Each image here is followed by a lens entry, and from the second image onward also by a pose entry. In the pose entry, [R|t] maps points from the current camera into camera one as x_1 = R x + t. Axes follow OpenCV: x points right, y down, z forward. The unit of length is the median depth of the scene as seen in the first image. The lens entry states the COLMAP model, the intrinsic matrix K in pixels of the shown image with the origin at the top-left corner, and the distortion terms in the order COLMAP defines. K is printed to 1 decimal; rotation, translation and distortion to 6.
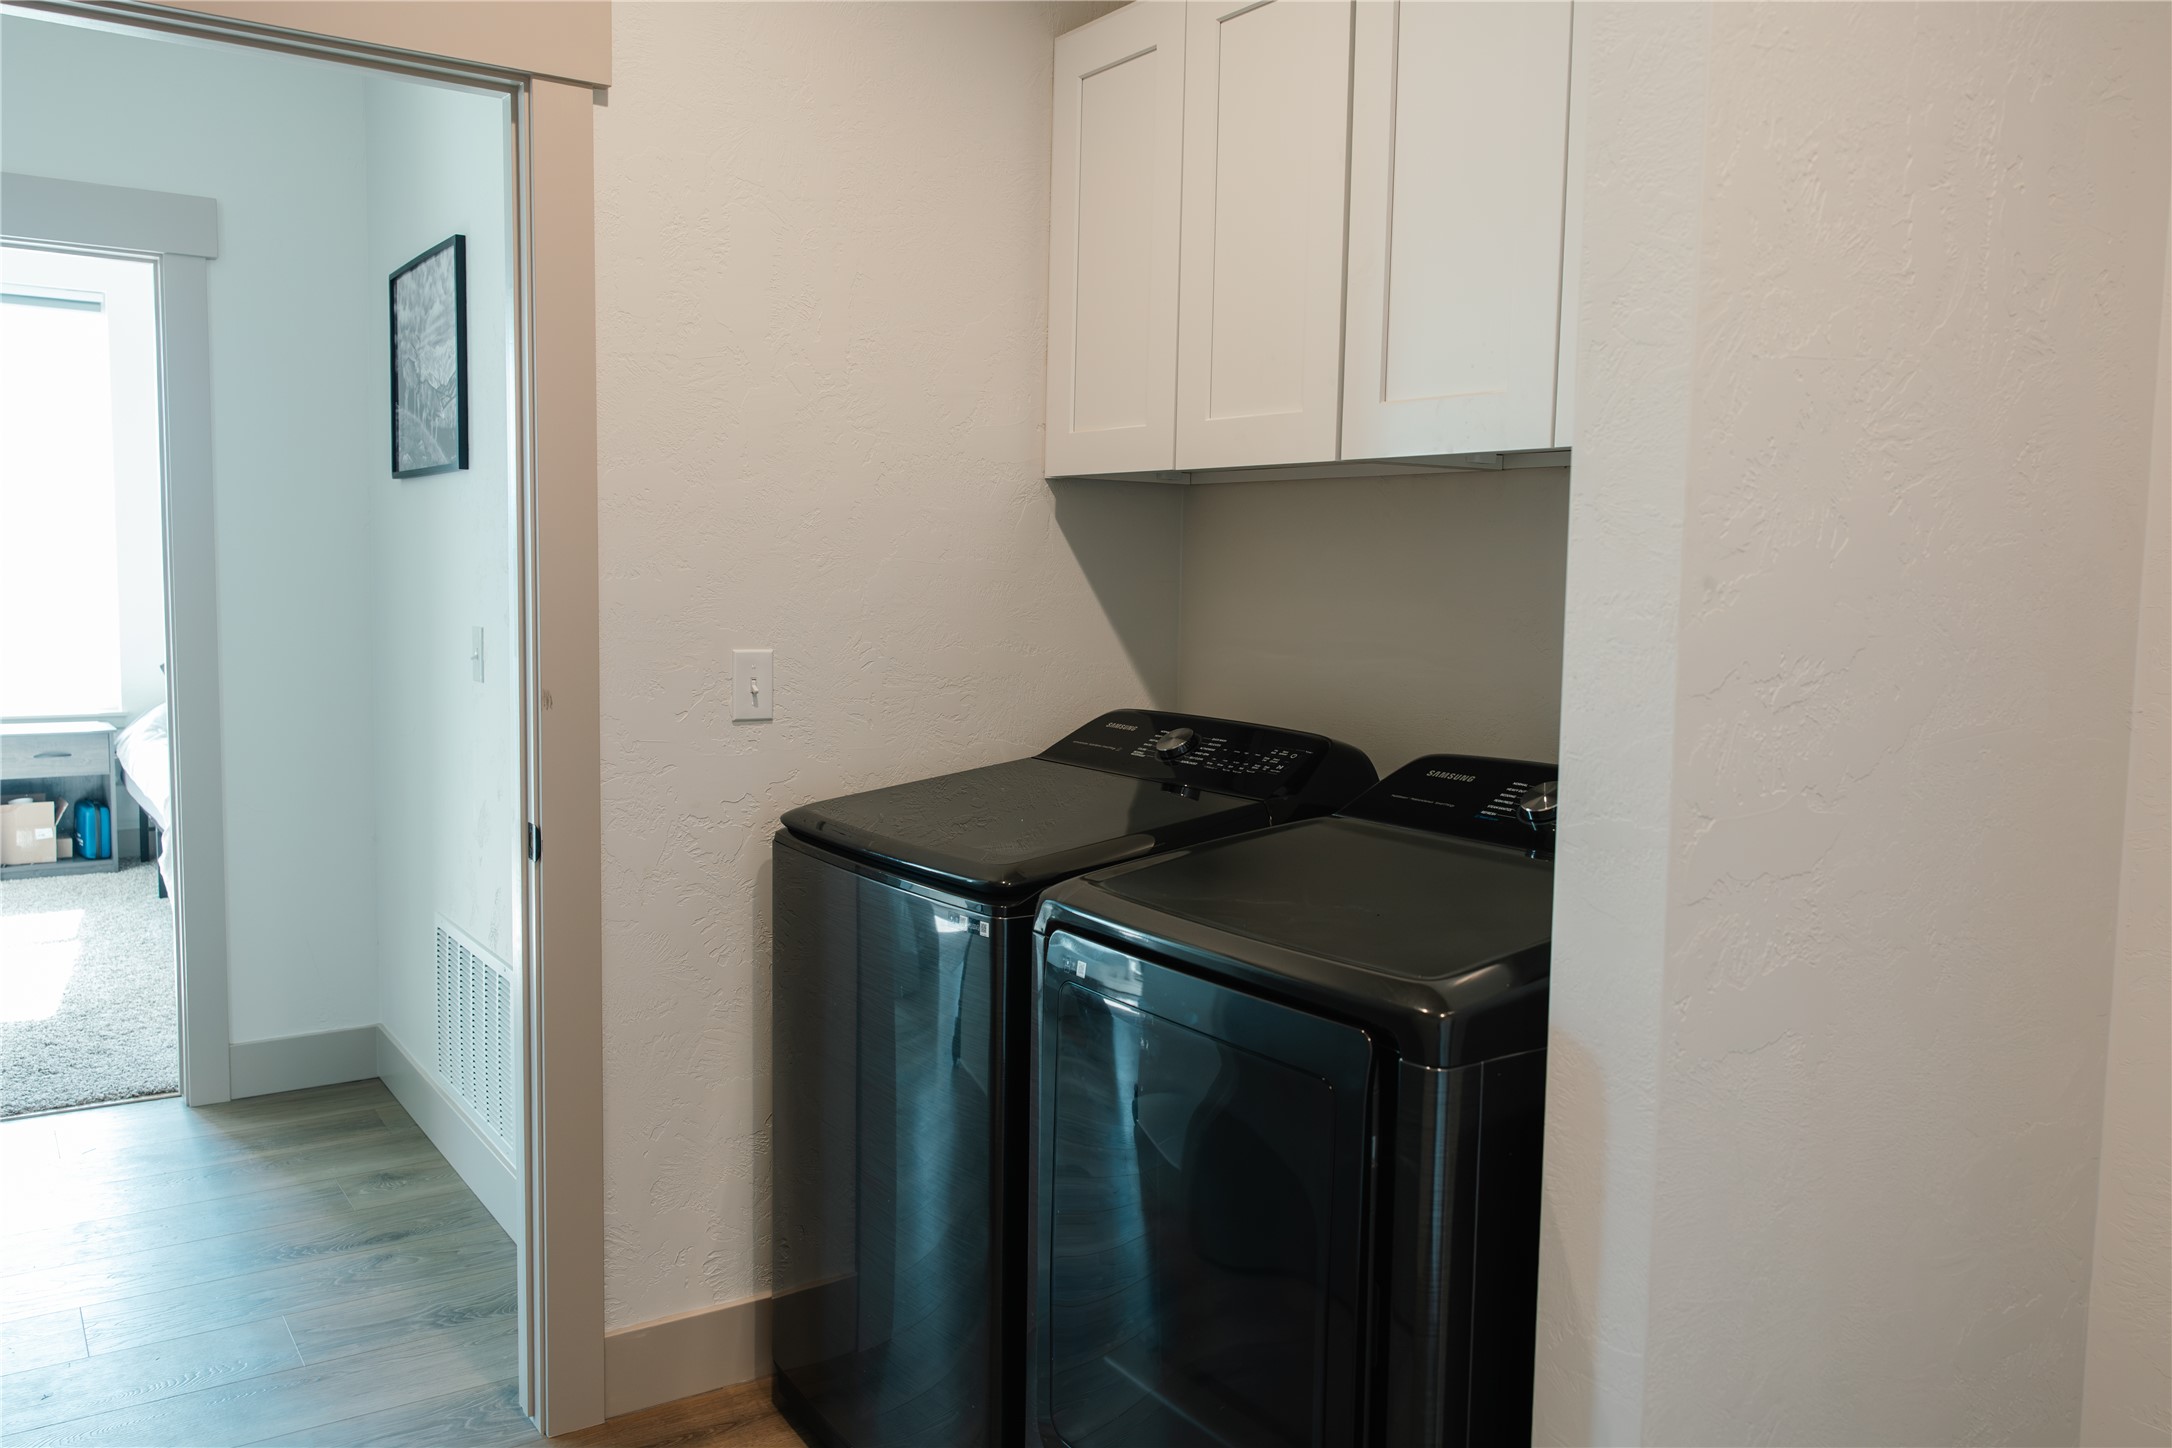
lens RADIAL K [[1685.5, 0, 1083.6], [0, 1685.5, 722.5], [0, 0, 1]] dist [-0.004455, 0.009735]
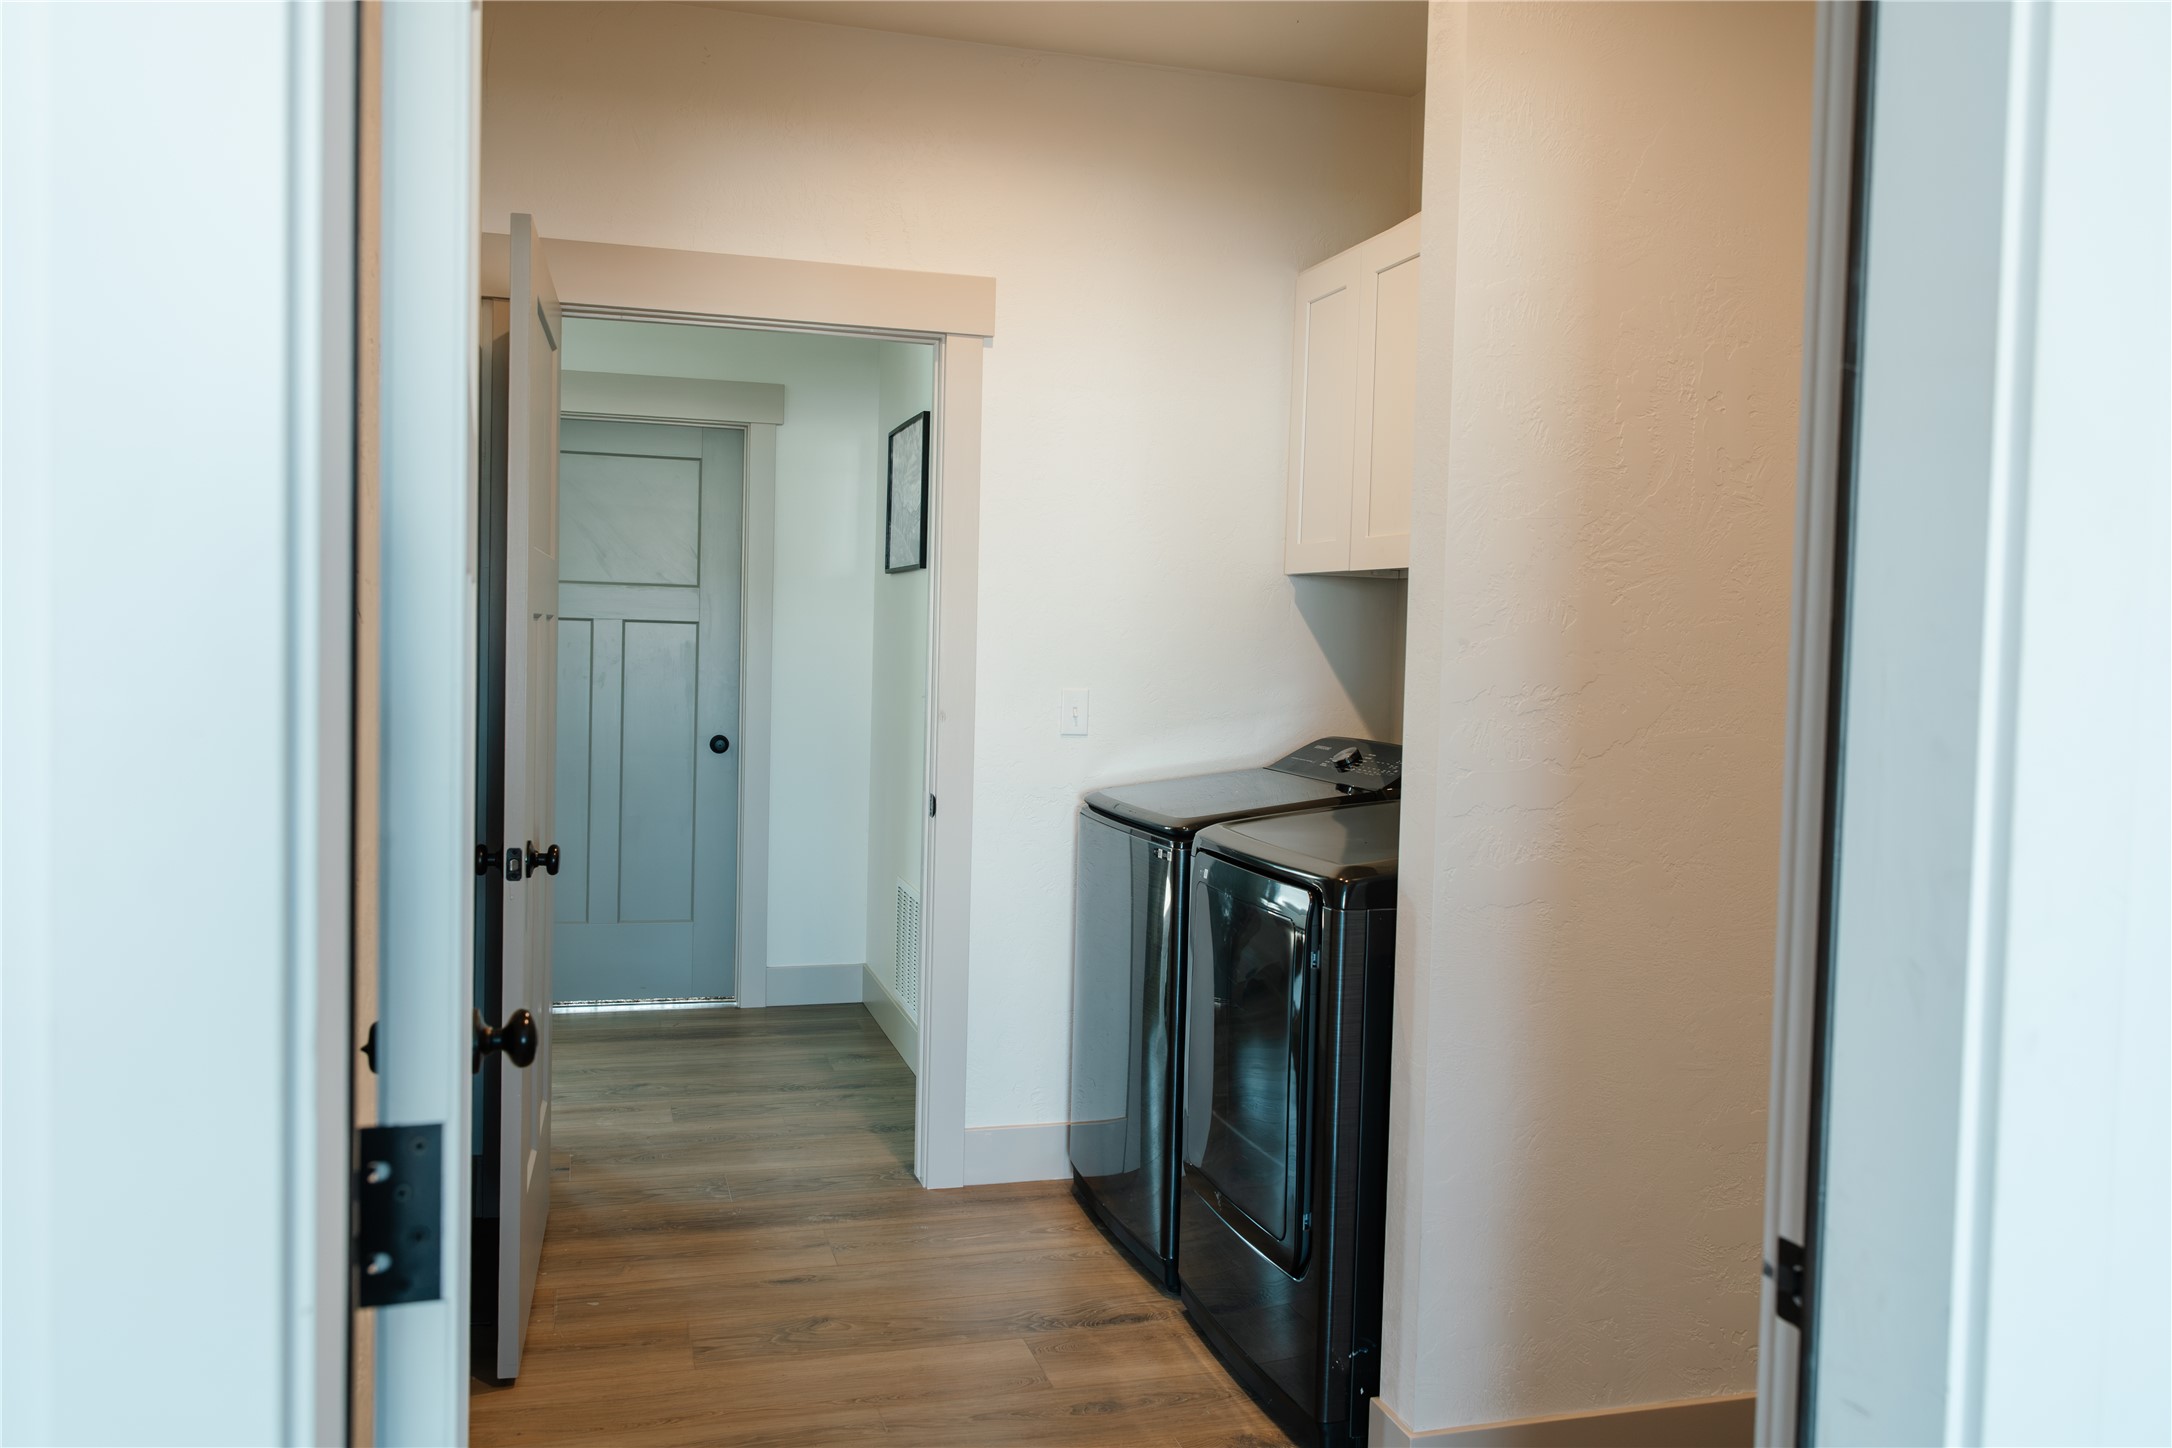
lens RADIAL K [[1685.5, 0, 1087.7], [0, 1685.5, 721.9], [0, 0, 1]] dist [-0.004455, 0.009735]
pose [[0.953300, 0.022641, -0.301176, 0.227570], [-0.036488, 0.998516, -0.040431, 0.039873], [0.299814, 0.049532, 0.952711, -0.372083]]
